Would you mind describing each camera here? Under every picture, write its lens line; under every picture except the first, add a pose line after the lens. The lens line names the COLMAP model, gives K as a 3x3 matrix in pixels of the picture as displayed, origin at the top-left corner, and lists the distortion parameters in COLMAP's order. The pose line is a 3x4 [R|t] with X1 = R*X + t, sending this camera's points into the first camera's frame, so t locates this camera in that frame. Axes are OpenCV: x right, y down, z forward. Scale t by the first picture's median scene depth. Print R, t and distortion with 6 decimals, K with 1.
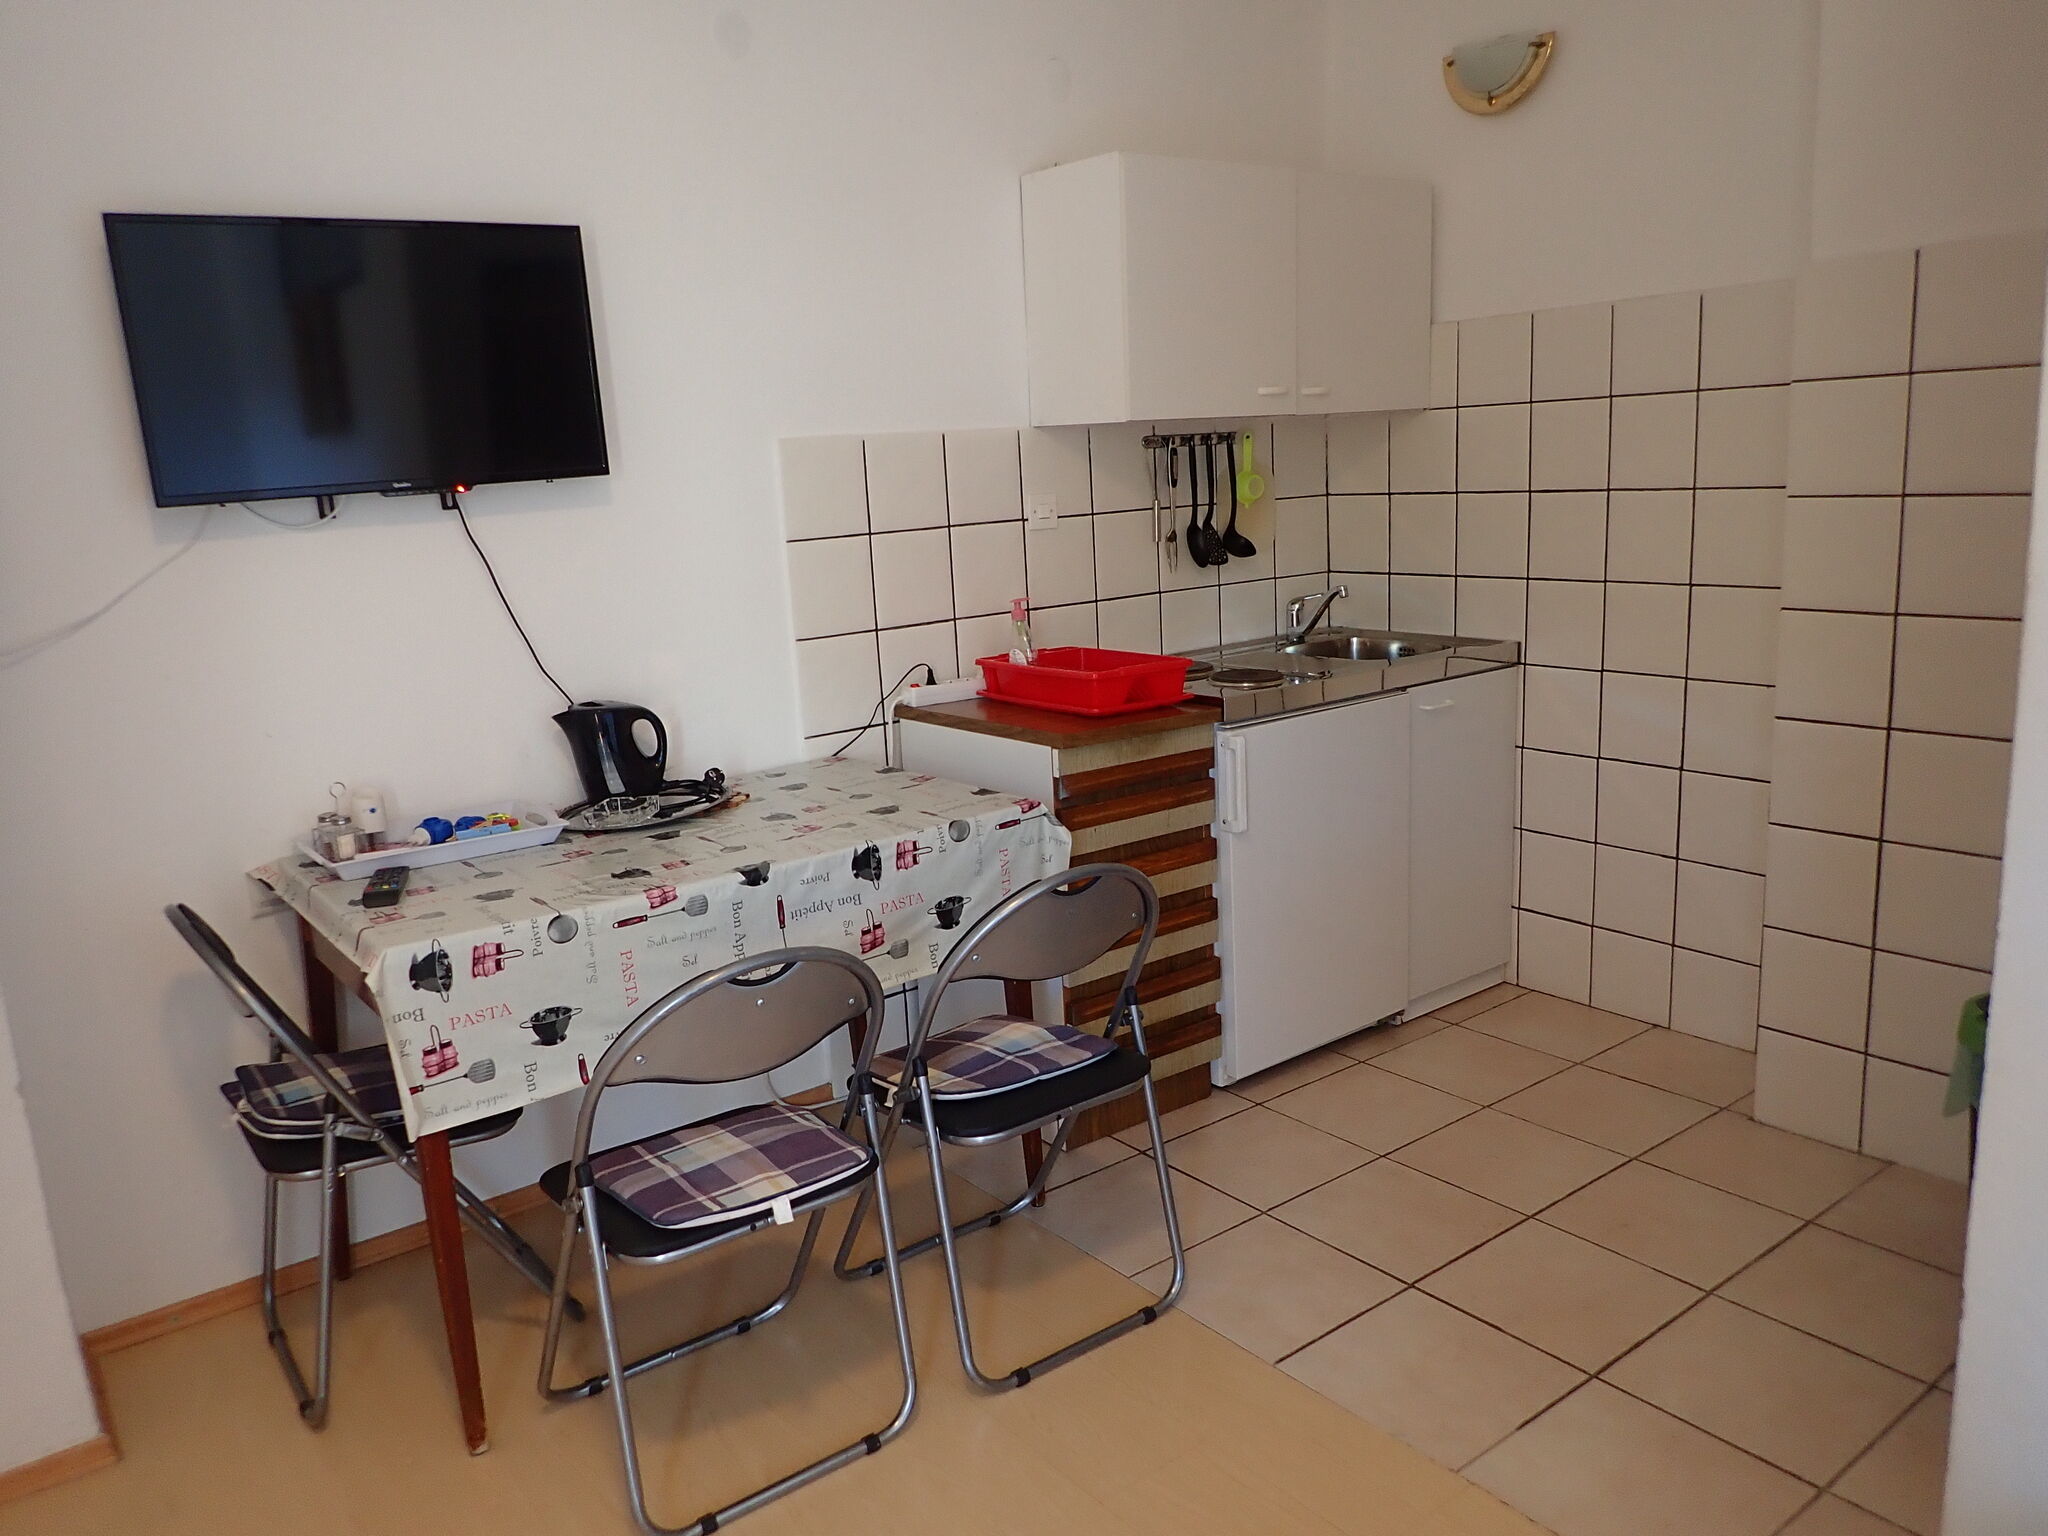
lens RADIAL K [[1492.2, 0, 1012.9], [0, 1492.2, 770.6], [0, 0, 1]] dist [-0.002196, -0.018284]
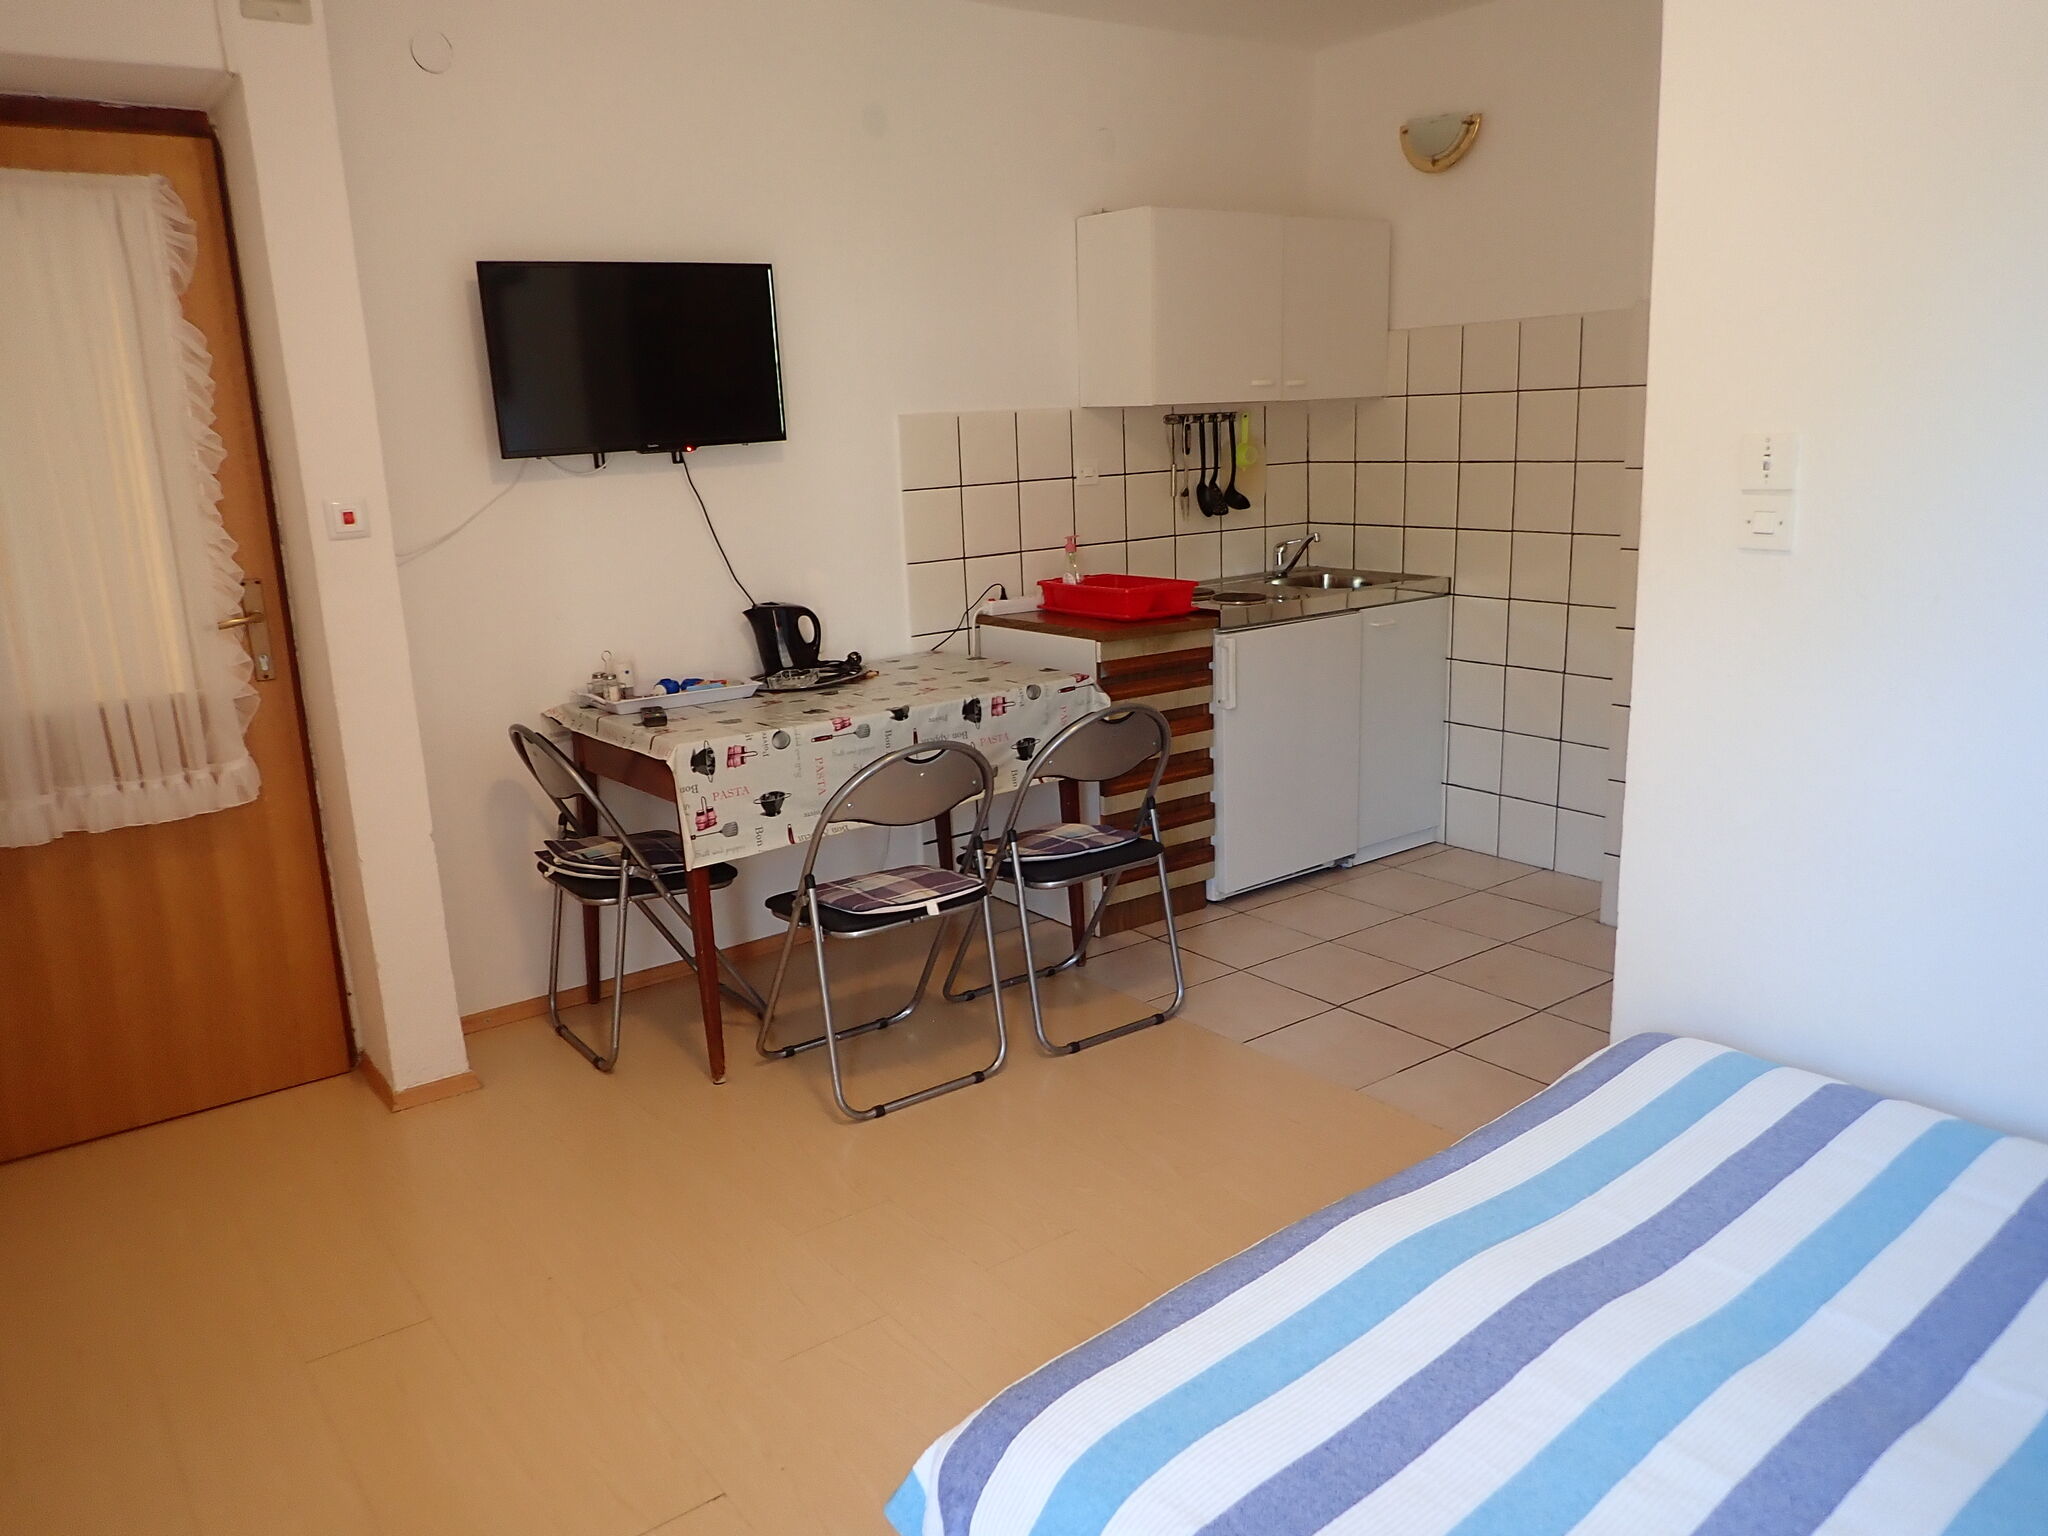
lens RADIAL K [[1492.2, 0, 1013.2], [0, 1492.2, 766.3], [0, 0, 1]] dist [-0.002196, -0.018284]
pose [[0.999858, 0.015899, -0.005631, -0.042152], [-0.015774, 0.999639, 0.021732, 0.073113], [0.005974, -0.021640, 0.999748, -0.401379]]
